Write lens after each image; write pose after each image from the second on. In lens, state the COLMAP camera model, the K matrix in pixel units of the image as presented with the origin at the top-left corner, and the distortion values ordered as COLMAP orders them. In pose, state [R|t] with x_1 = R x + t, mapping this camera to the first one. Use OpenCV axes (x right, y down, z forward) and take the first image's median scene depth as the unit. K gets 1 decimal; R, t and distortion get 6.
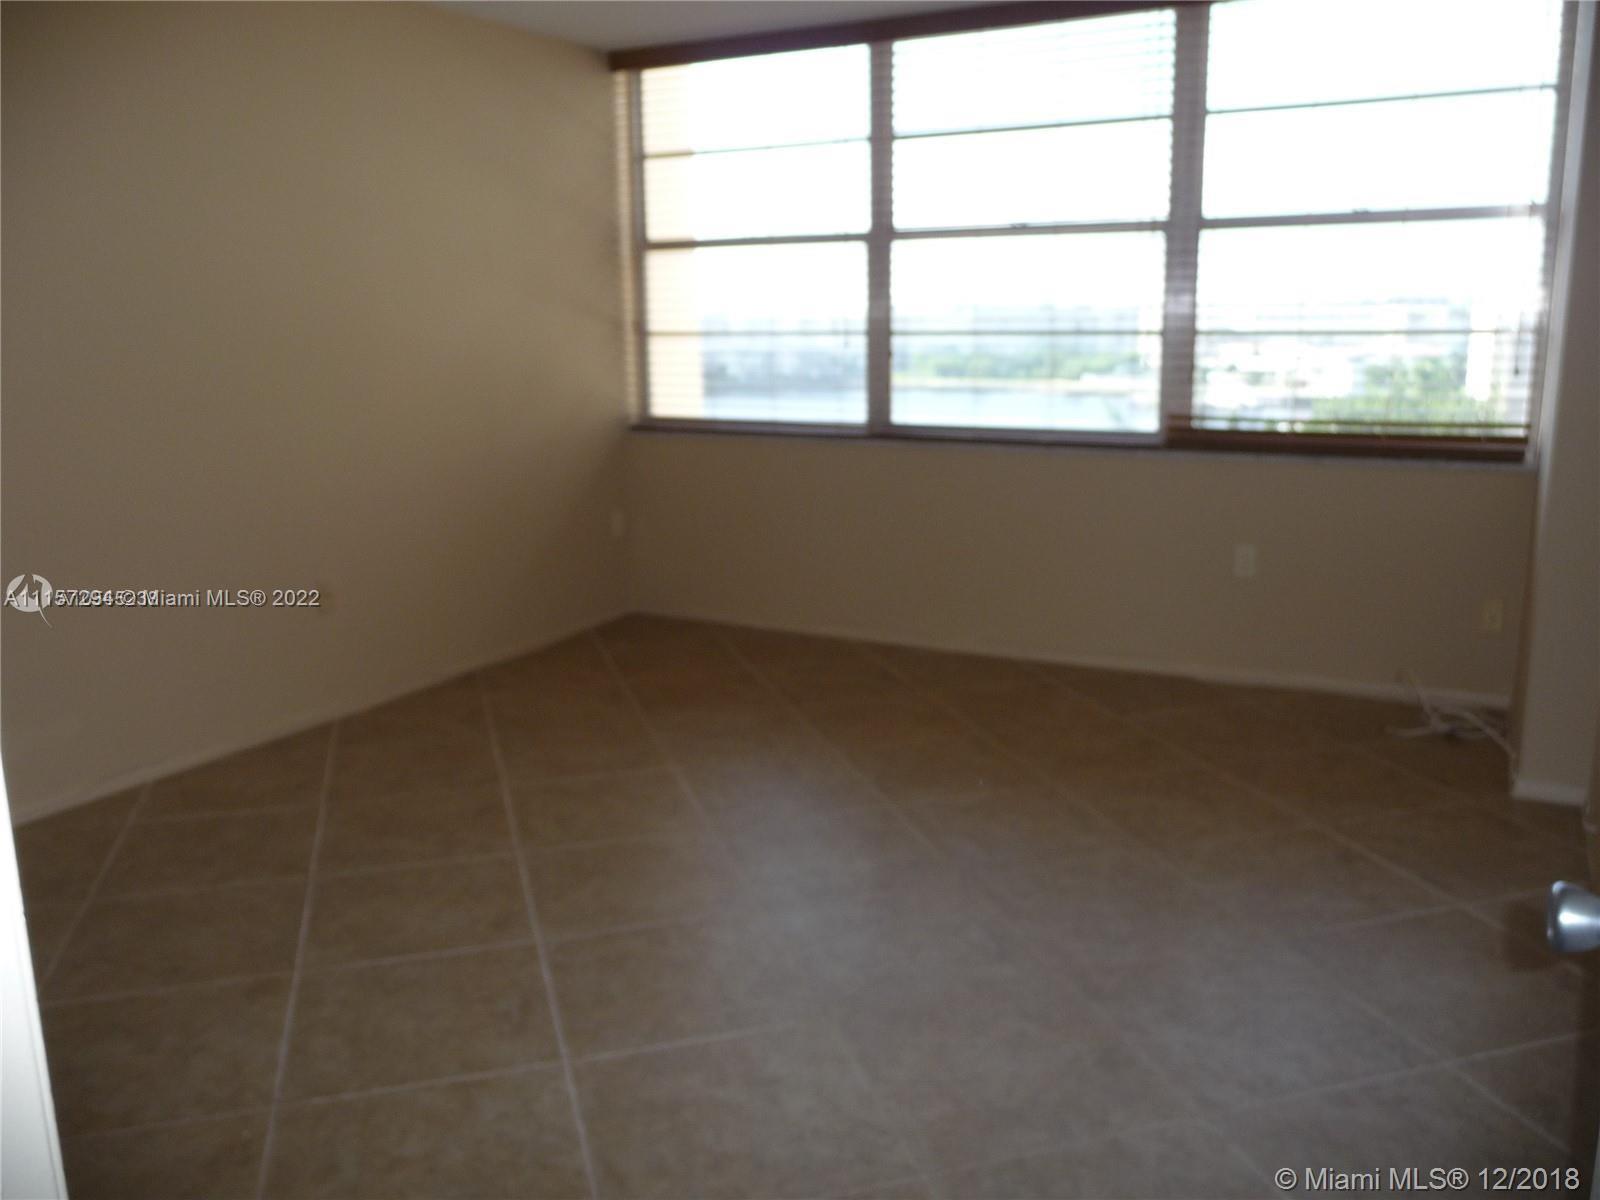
lens RADIAL K [[1309.0, 0, 792.4], [0, 1309.0, 601.3], [0, 0, 1]] dist [-0.042966, 0.038002]
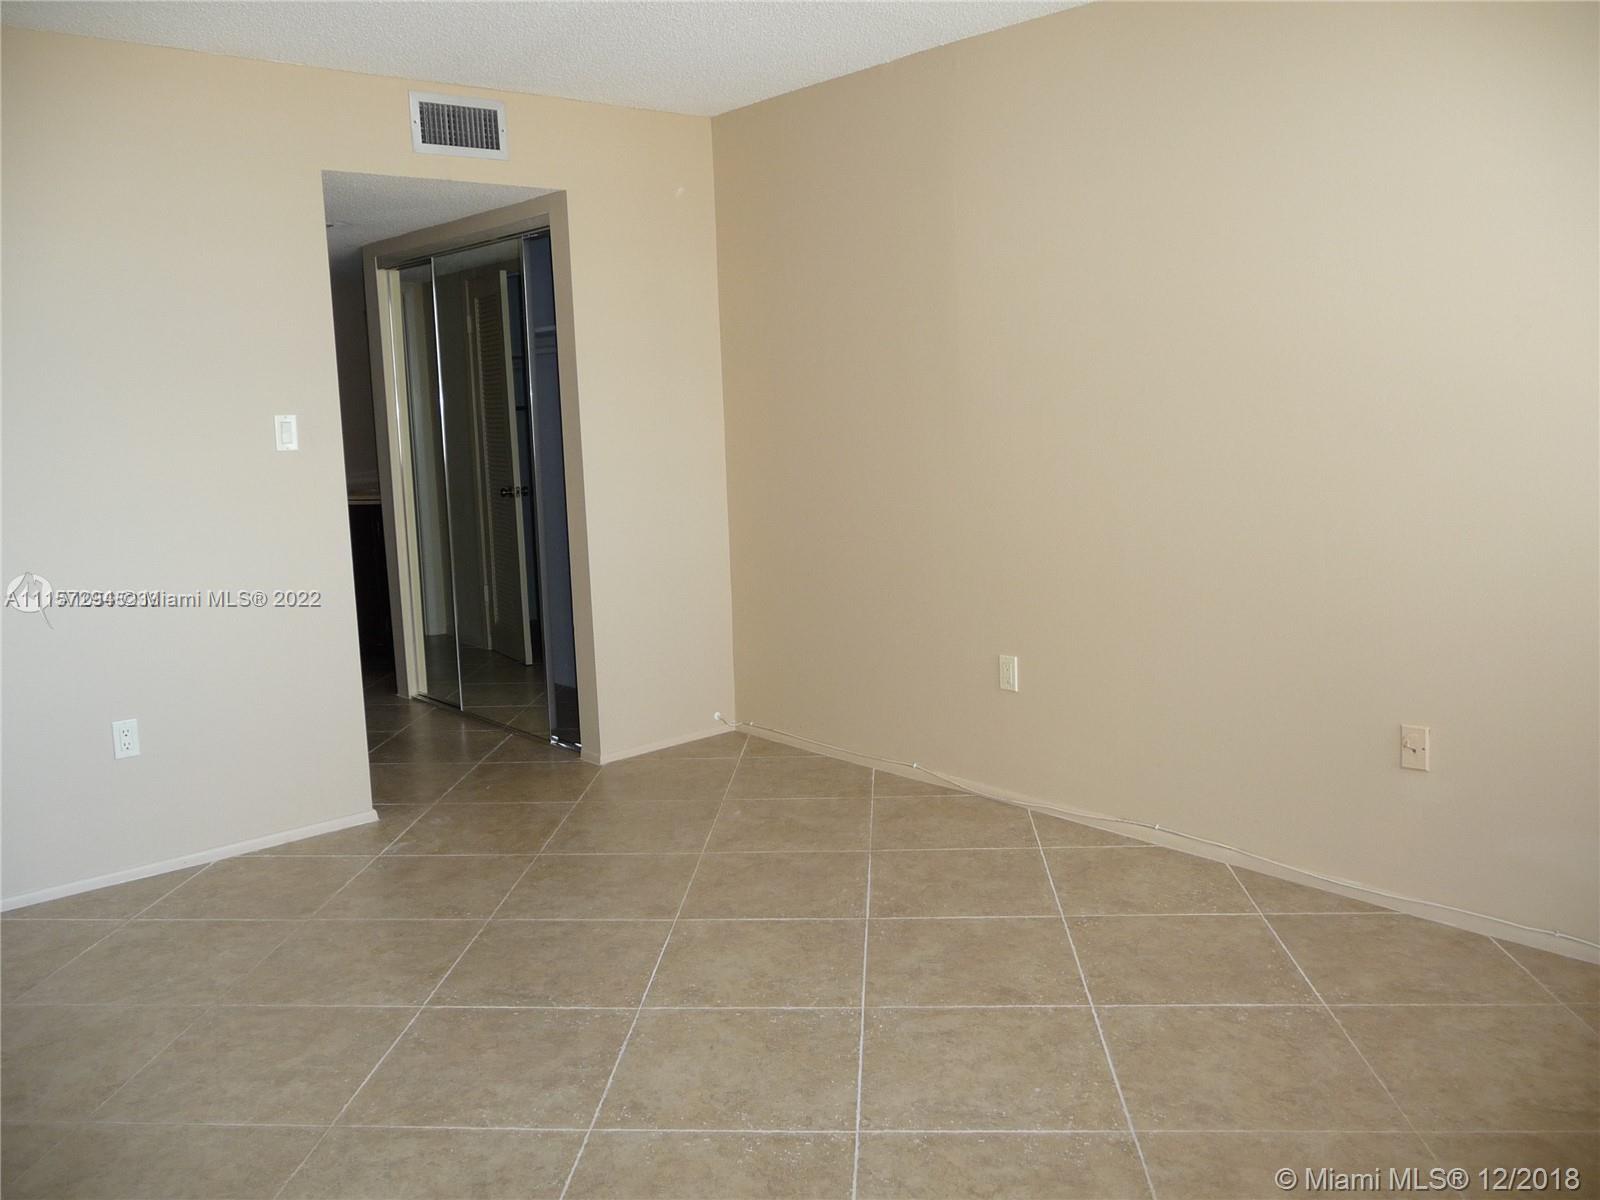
lens RADIAL K [[1309.0, 0, 805.6], [0, 1309.0, 597.7], [0, 0, 1]] dist [-0.042966, 0.038002]
pose [[-0.347626, 0.158767, -0.924094, 0.340933], [-0.162439, 0.960460, 0.226121, -0.157437], [0.923455, 0.228715, -0.308091, 0.705829]]
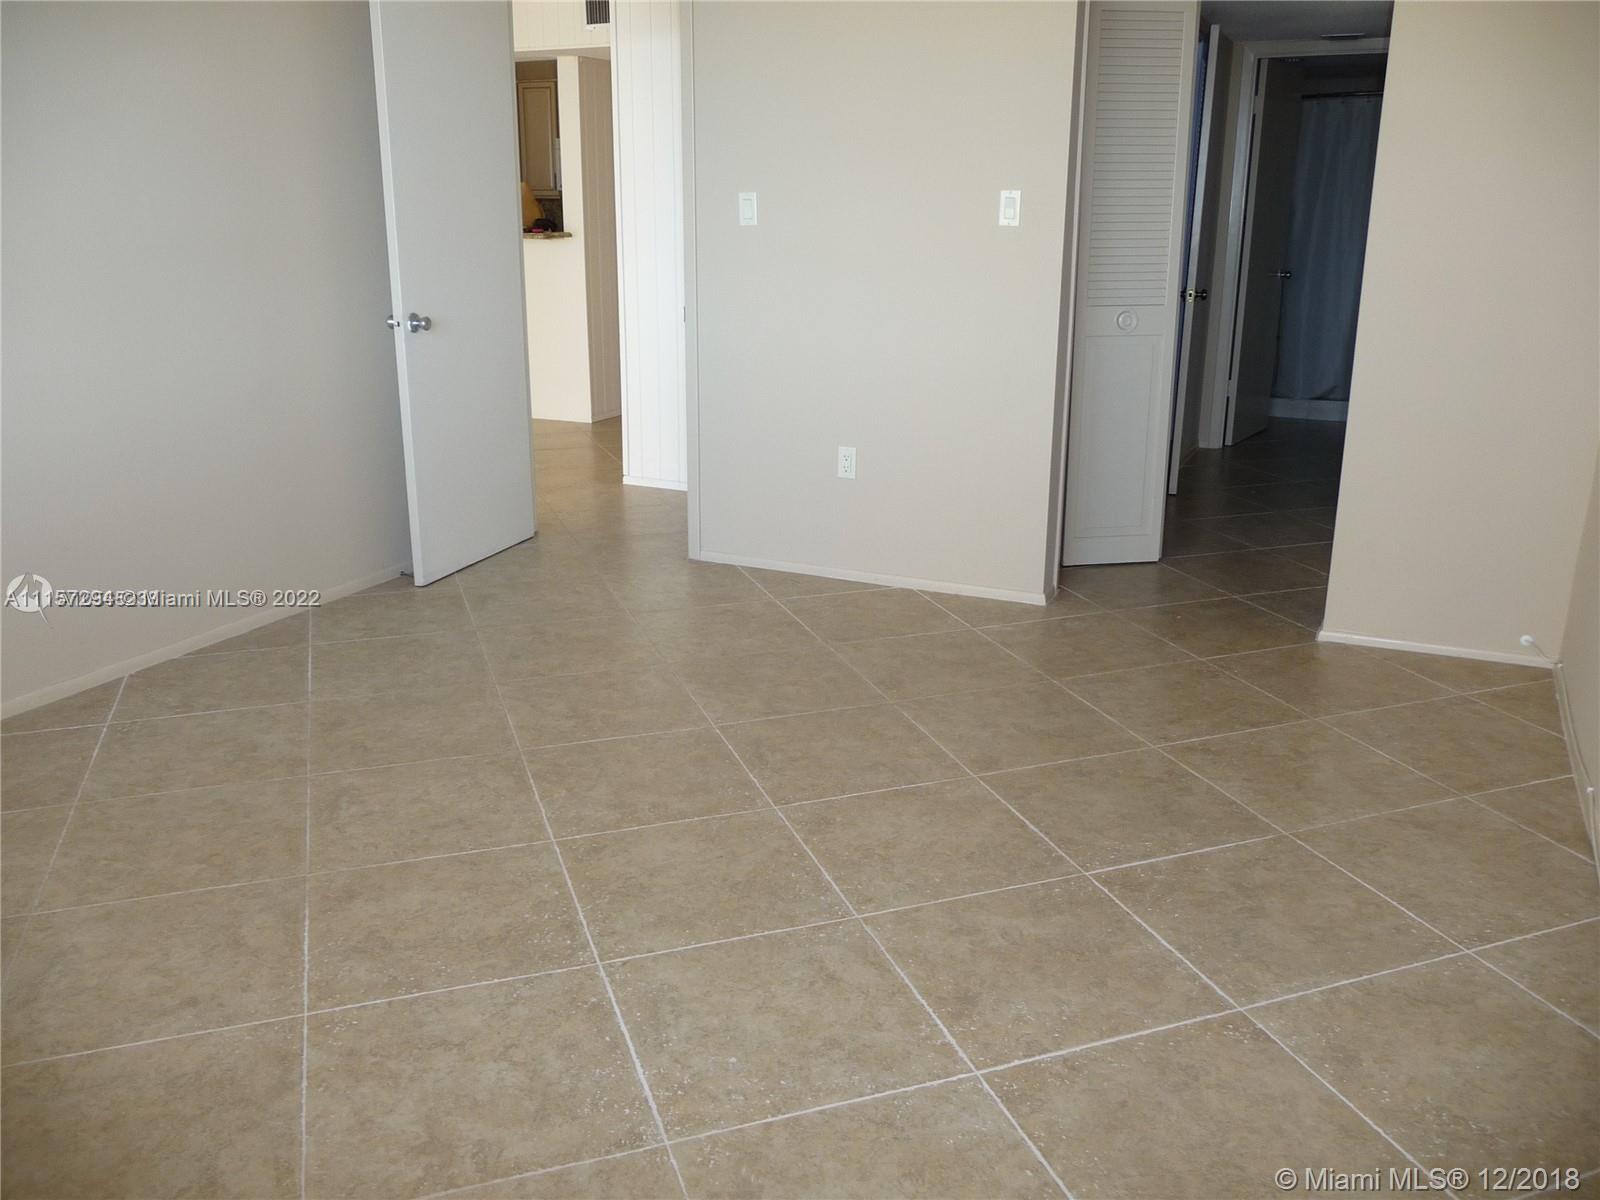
lens RADIAL K [[1309.0, 0, 789.2], [0, 1309.0, 595.2], [0, 0, 1]] dist [-0.042966, 0.038002]
pose [[-0.998909, 0.017945, -0.043112, -0.084837], [-0.005311, 0.873562, 0.486683, -0.202995], [0.046394, 0.486381, -0.872514, 0.944693]]
